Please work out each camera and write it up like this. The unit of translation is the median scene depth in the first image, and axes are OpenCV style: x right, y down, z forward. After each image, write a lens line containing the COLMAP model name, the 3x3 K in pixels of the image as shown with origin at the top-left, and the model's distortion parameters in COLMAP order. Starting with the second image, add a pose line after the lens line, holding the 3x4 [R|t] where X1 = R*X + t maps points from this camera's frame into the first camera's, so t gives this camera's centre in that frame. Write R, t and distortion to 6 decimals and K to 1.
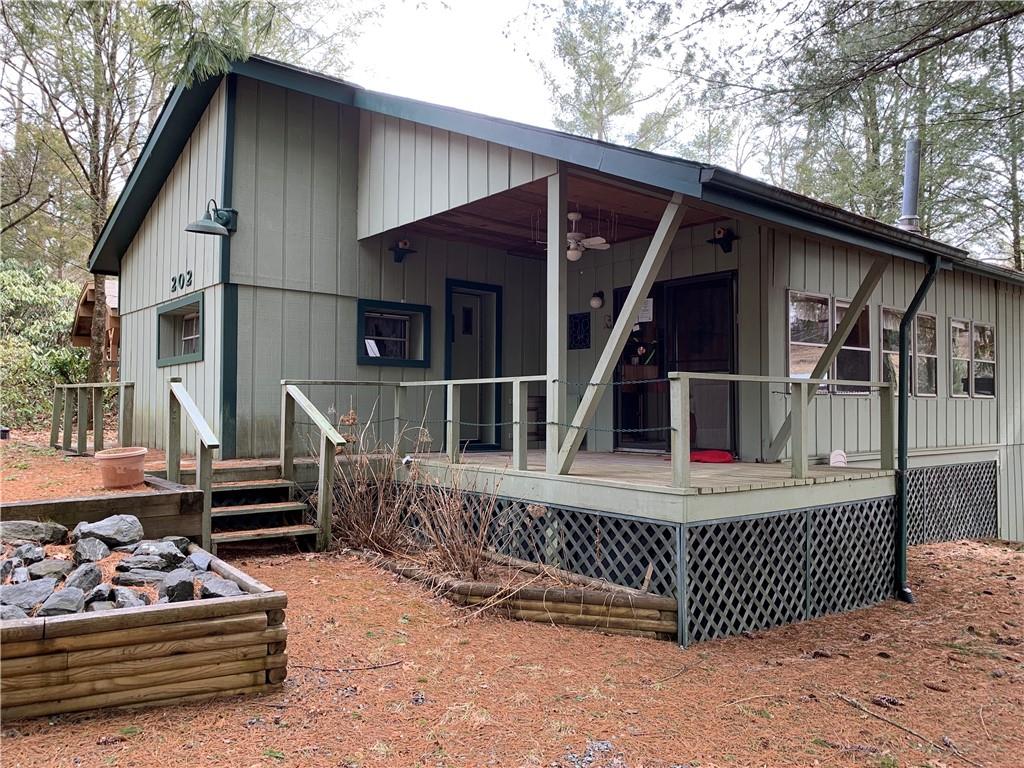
lens RADIAL K [[782.5, 0, 510.6], [0, 782.5, 381.8], [0, 0, 1]] dist [0.038869, -0.035118]
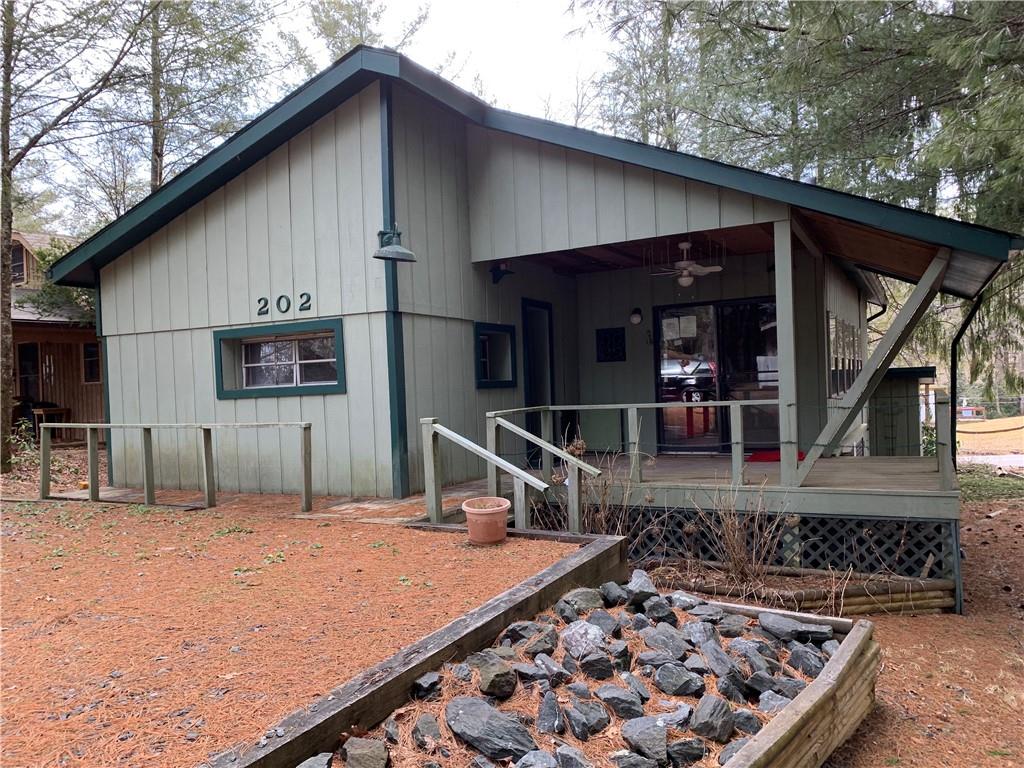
lens RADIAL K [[782.5, 0, 493.5], [0, 782.5, 408.4], [0, 0, 1]] dist [0.038869, -0.035118]
pose [[0.924169, -0.051643, 0.378477, -0.604634], [0.031971, 0.997800, 0.058082, -0.059591], [-0.380643, -0.041577, 0.923787, 0.086034]]
